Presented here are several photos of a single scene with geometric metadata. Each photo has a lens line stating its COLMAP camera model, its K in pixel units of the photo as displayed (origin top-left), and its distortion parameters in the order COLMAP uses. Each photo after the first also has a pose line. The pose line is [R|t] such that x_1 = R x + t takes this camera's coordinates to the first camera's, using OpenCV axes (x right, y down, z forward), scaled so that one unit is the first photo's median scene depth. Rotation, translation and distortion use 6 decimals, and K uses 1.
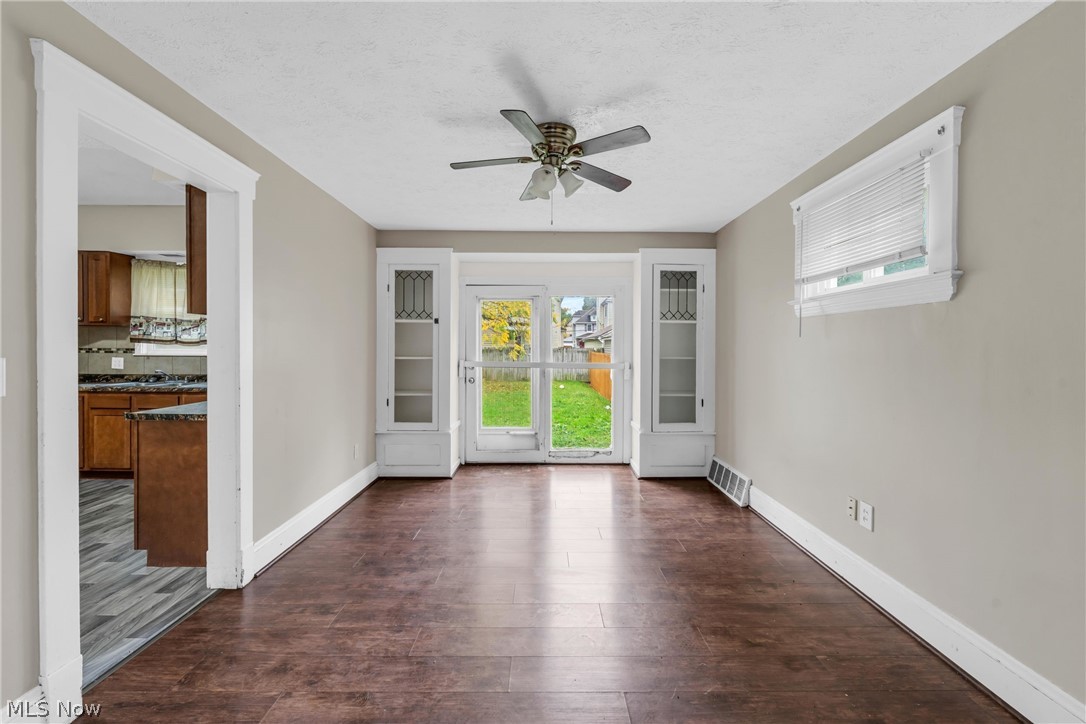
lens RADIAL K [[438.1, 0, 551.2], [0, 438.1, 354.7], [0, 0, 1]] dist [-0.012331, 0.000047]
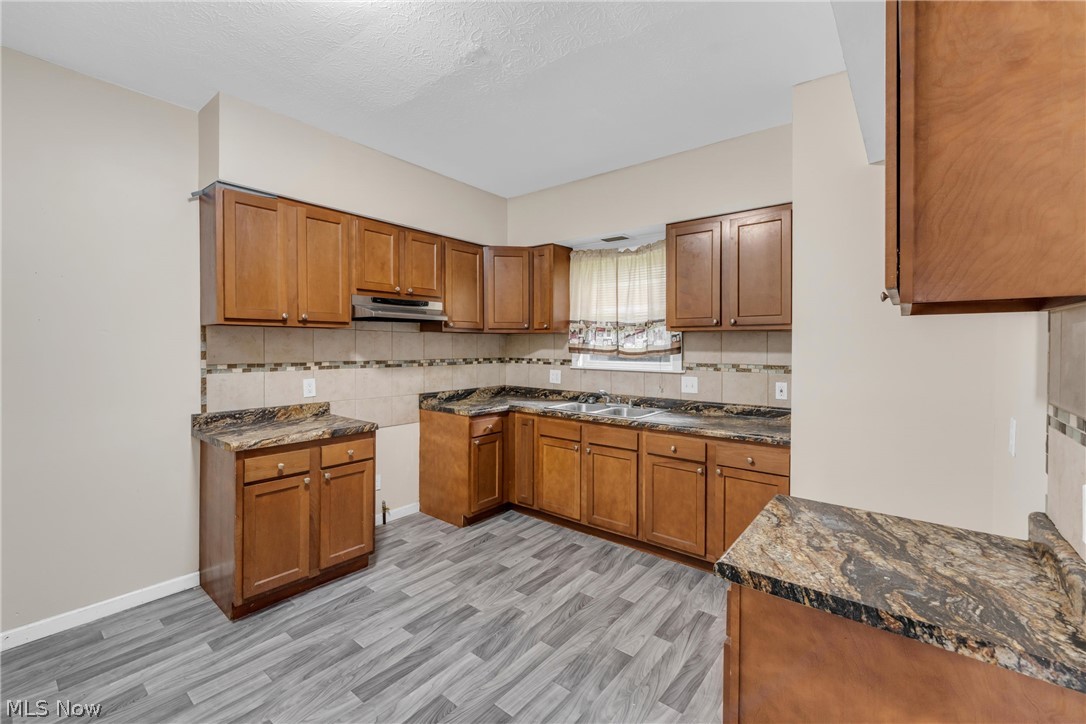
lens RADIAL K [[444.1, 0, 542.4], [0, 444.1, 349.5], [0, 0, 1]] dist [-0.000052, 0.000006]
pose [[0.768757, 0.006053, -0.639513, -0.467296], [-0.005592, 0.999981, 0.002743, -0.036282], [0.639517, 0.001468, 0.768776, 0.315250]]
